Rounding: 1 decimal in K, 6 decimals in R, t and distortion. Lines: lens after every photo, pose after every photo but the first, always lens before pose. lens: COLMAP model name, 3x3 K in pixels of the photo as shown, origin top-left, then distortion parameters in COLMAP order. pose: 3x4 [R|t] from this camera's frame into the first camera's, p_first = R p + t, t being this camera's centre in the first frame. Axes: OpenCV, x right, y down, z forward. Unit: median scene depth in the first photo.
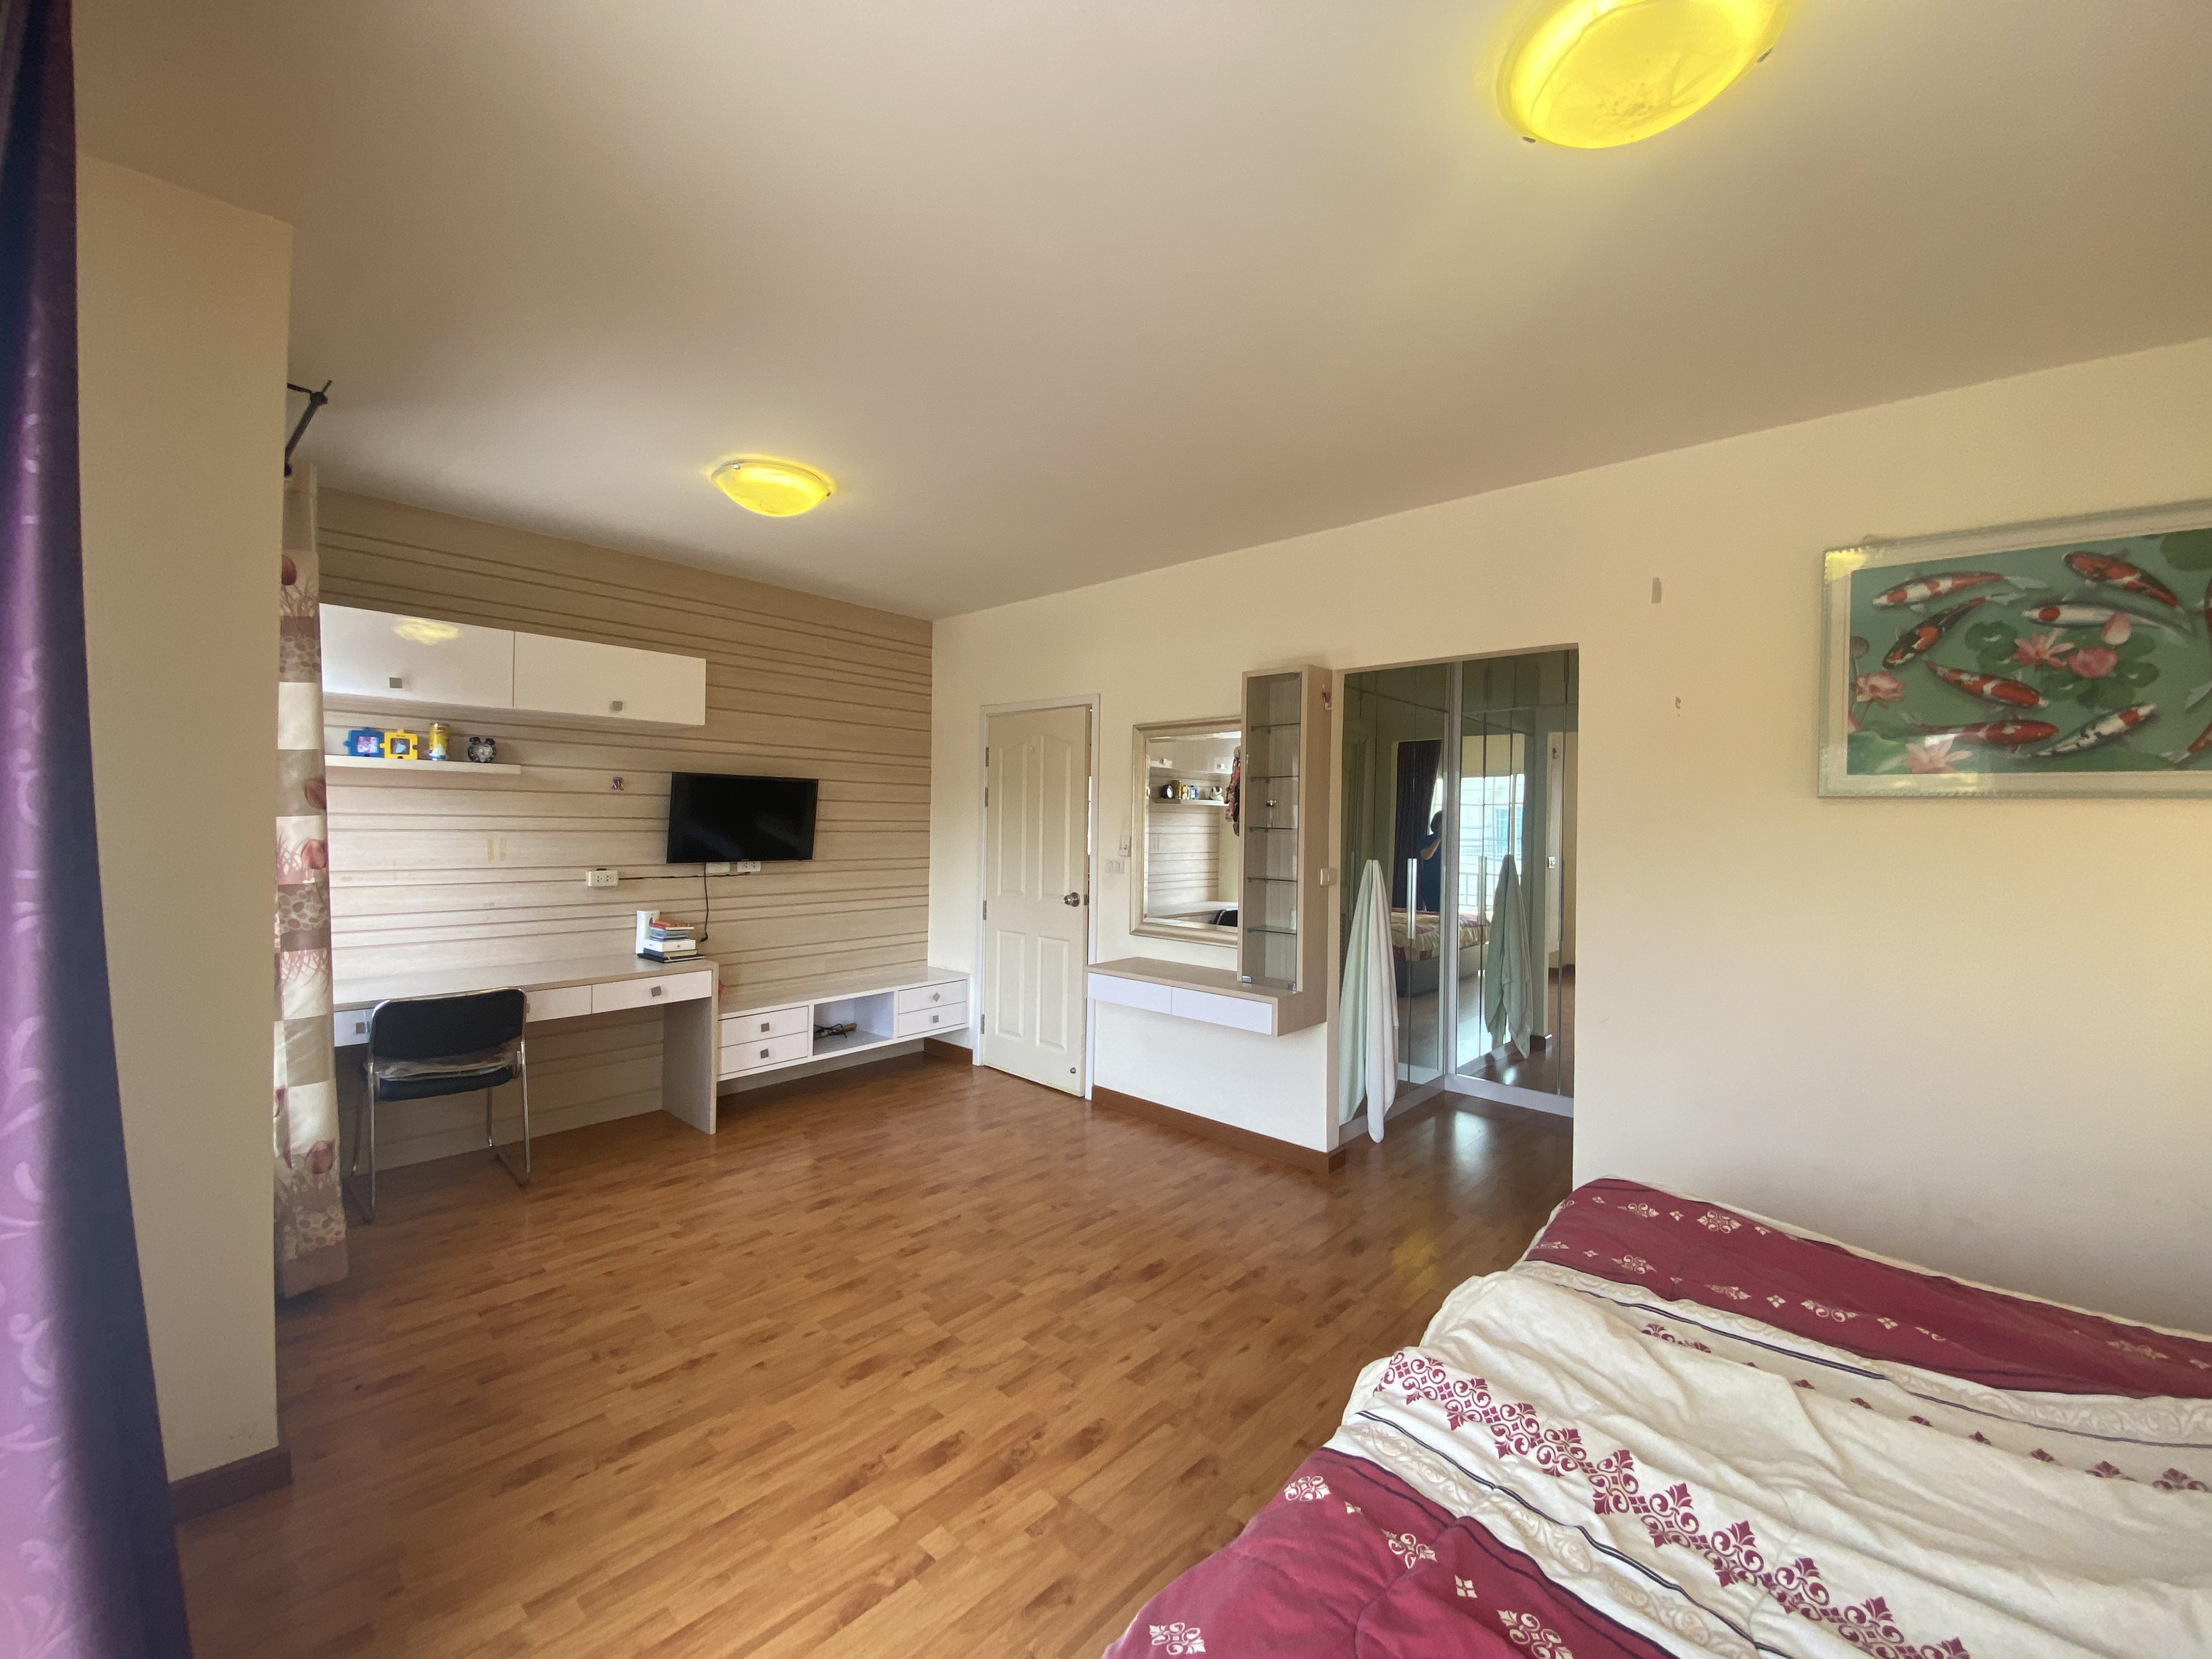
lens RADIAL K [[892.4, 0, 1103.4], [0, 892.4, 824.2], [0, 0, 1]] dist [0.026607, -0.023764]
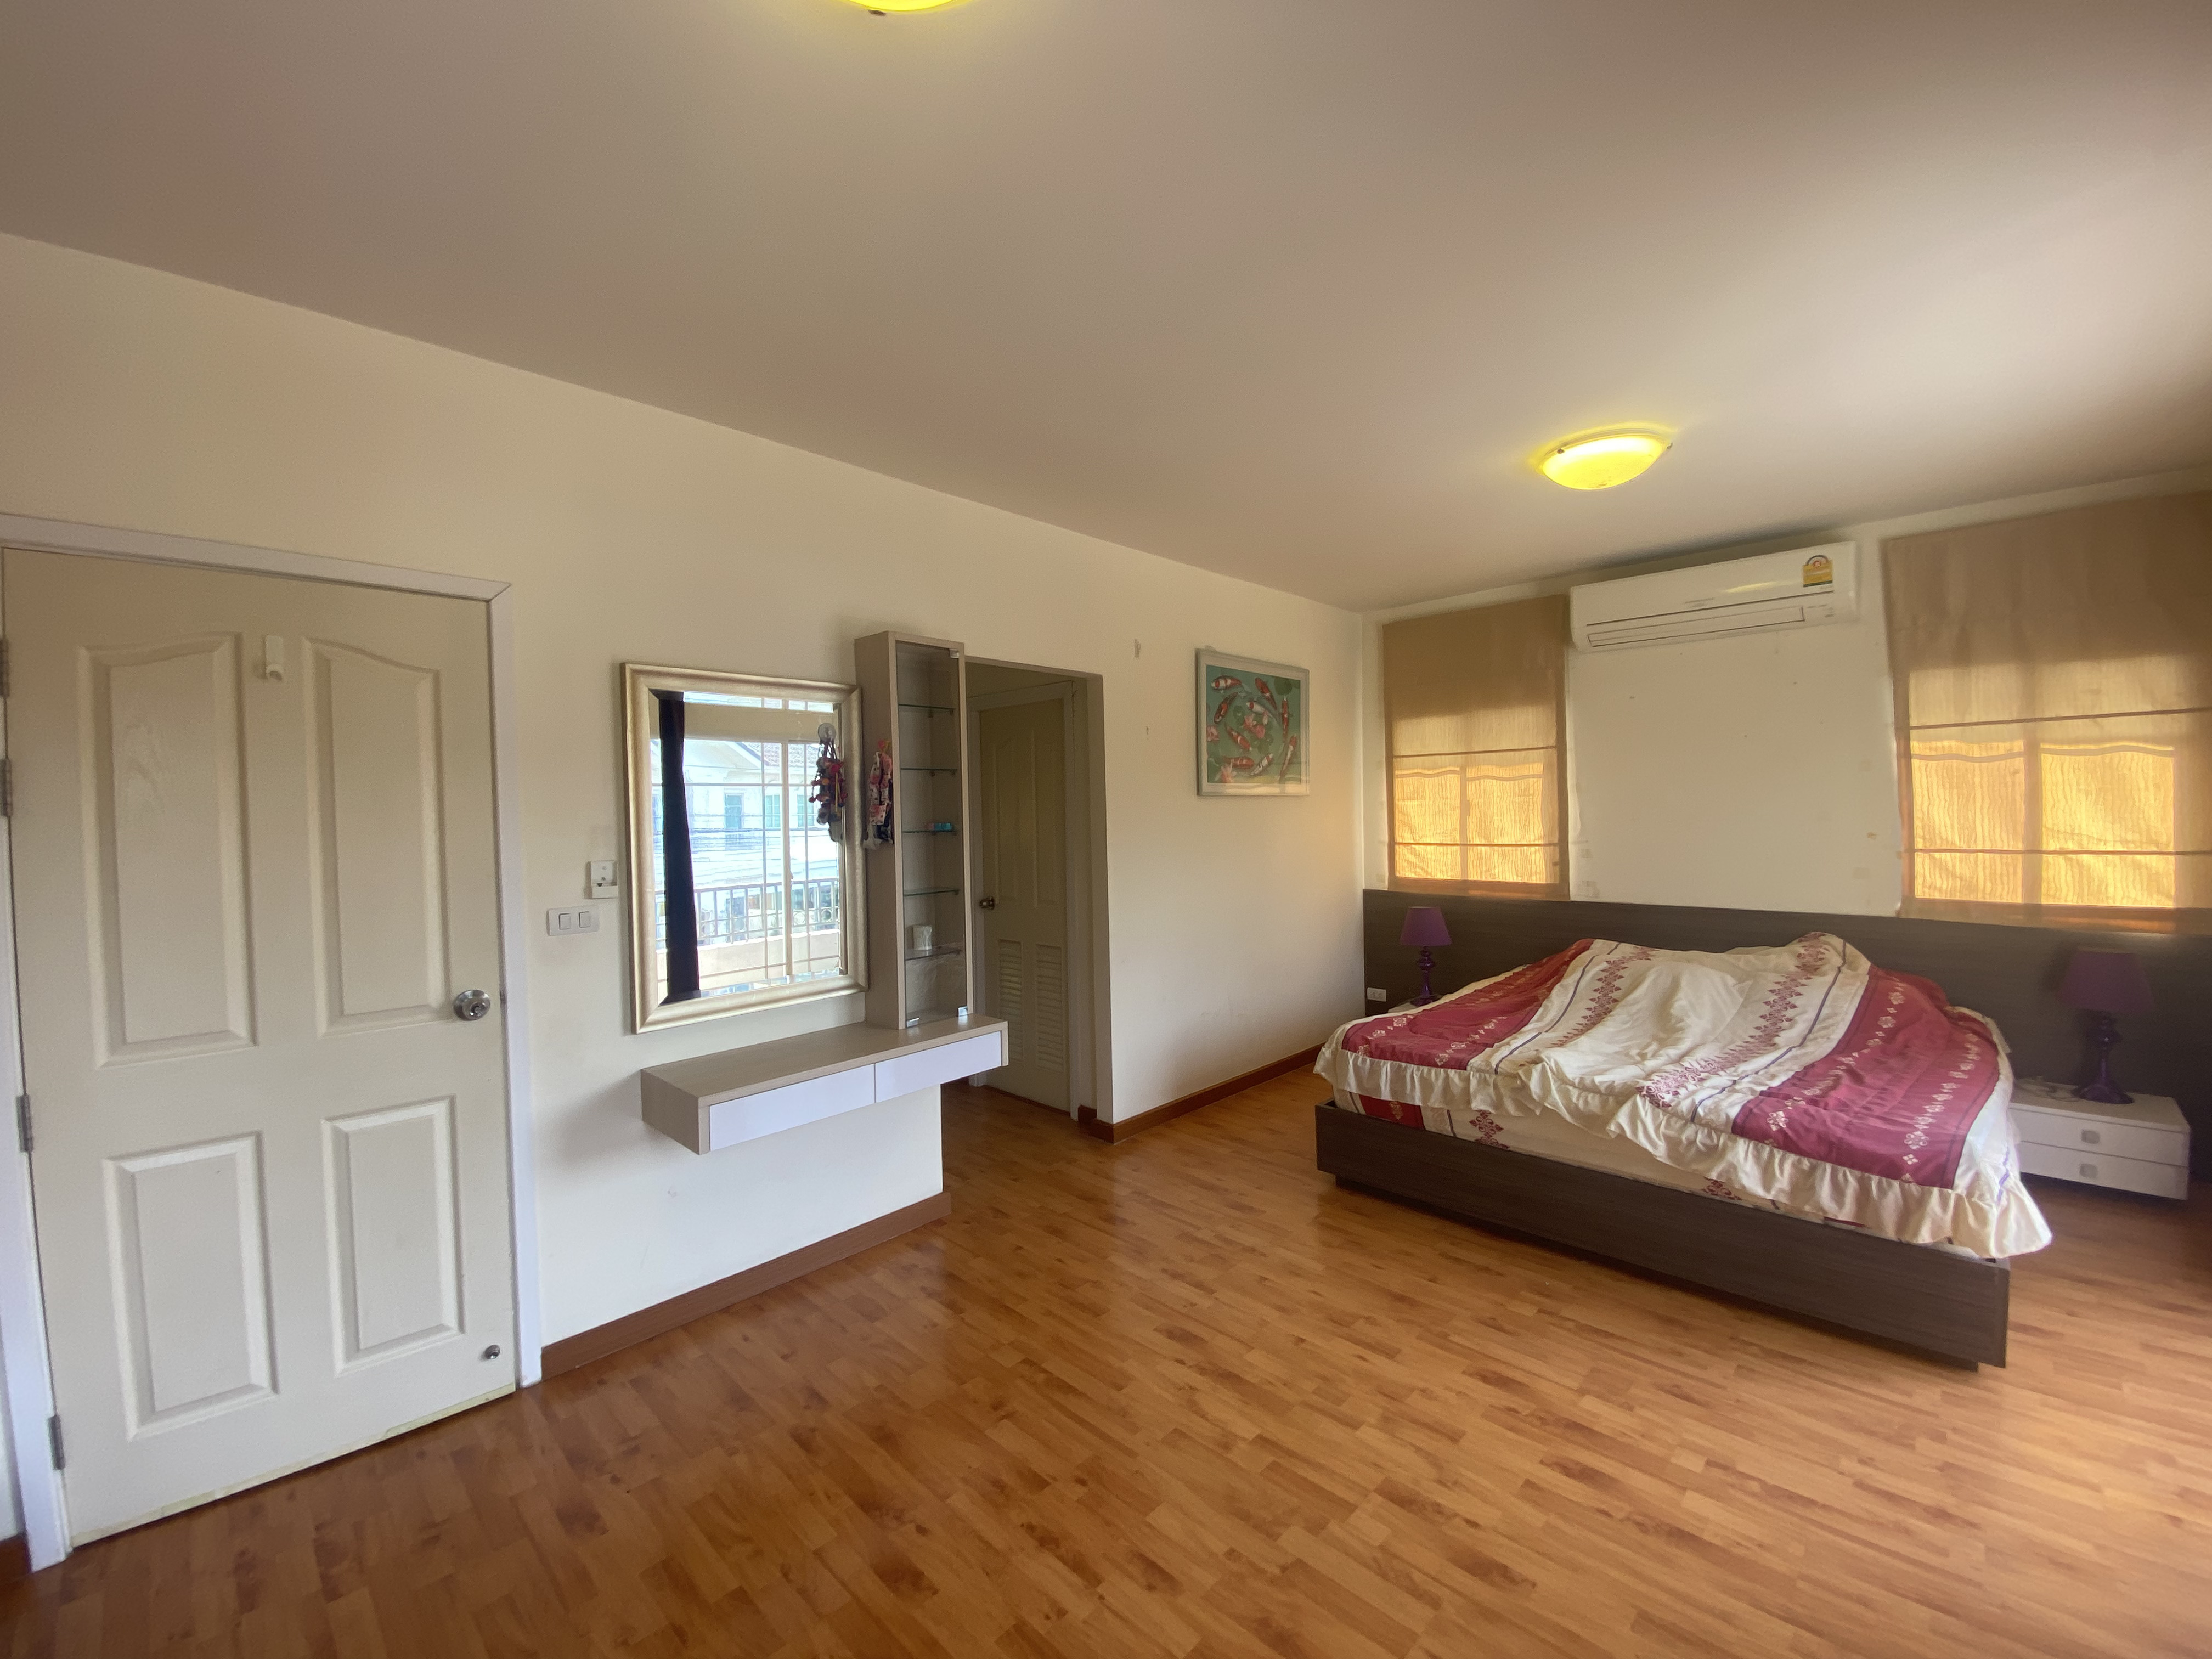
lens RADIAL K [[892.4, 0, 1103.4], [0, 892.4, 824.2], [0, 0, 1]] dist [0.026607, -0.023764]
pose [[0.042033, -0.030534, 0.998650, -0.954267], [0.027910, 0.999179, 0.029375, -0.034502], [-0.998726, 0.026637, 0.042851, 1.211978]]
